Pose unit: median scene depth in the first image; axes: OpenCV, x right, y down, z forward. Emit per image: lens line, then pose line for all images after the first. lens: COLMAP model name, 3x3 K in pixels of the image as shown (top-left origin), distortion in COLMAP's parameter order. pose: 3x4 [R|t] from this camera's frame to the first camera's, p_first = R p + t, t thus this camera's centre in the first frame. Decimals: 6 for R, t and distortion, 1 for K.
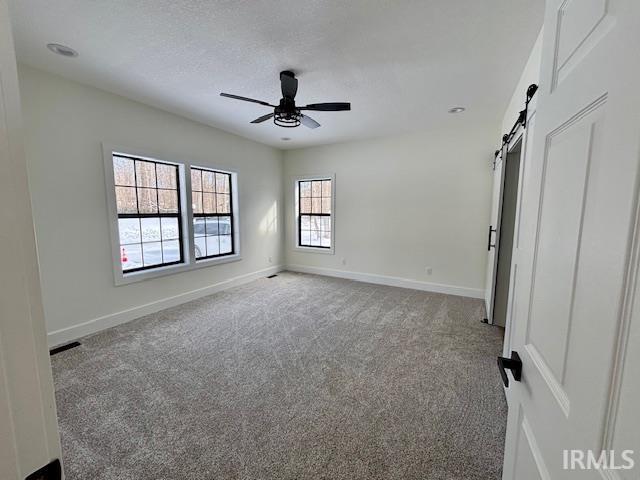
lens RADIAL K [[257.5, 0, 322.4], [0, 257.5, 240.1], [0, 0, 1]] dist [-0.000161, -0.000401]
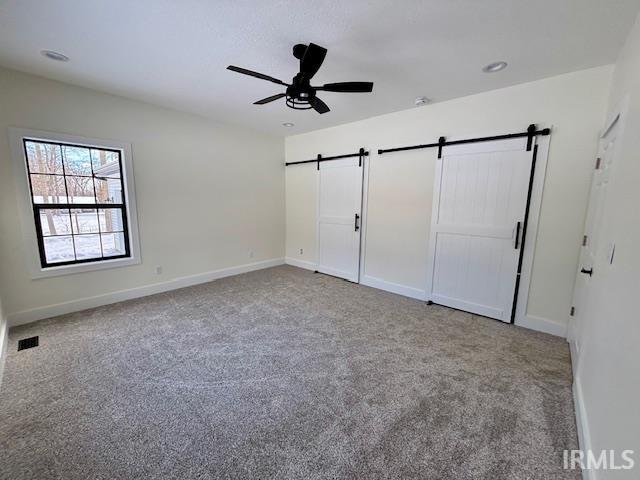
lens RADIAL K [[257.5, 0, 322.4], [0, 257.5, 240.1], [0, 0, 1]] dist [-0.000161, -0.000401]
pose [[0.196004, -0.152655, 0.968648, -0.525966], [0.096584, 0.986011, 0.135847, -0.053581], [-0.975835, 0.066930, 0.208006, 0.389402]]
